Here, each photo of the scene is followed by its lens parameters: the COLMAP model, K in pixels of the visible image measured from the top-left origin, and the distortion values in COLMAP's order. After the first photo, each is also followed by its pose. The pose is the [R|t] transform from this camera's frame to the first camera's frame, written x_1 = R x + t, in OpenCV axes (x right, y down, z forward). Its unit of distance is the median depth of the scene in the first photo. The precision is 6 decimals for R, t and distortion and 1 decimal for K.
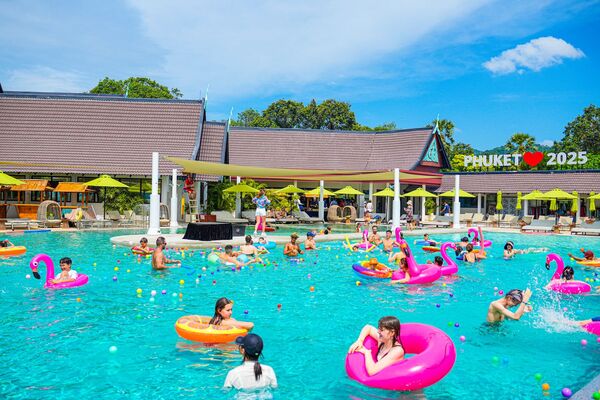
lens RADIAL K [[566.3, 0, 300.1], [0, 566.3, 200.1], [0, 0, 1]] dist [0.004863, 0.000000]
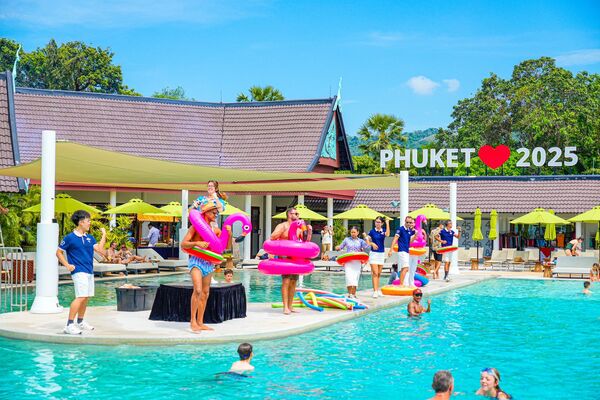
lens RADIAL K [[956.5, 0, 300.0], [0, 956.5, 200.2], [0, 0, 1]] dist [0.036347, 0.000000]
pose [[0.939108, 0.003875, 0.343601, -0.141061], [0.003023, 0.999805, -0.019538, -0.005378], [-0.343609, 0.019387, 0.938913, 0.089059]]
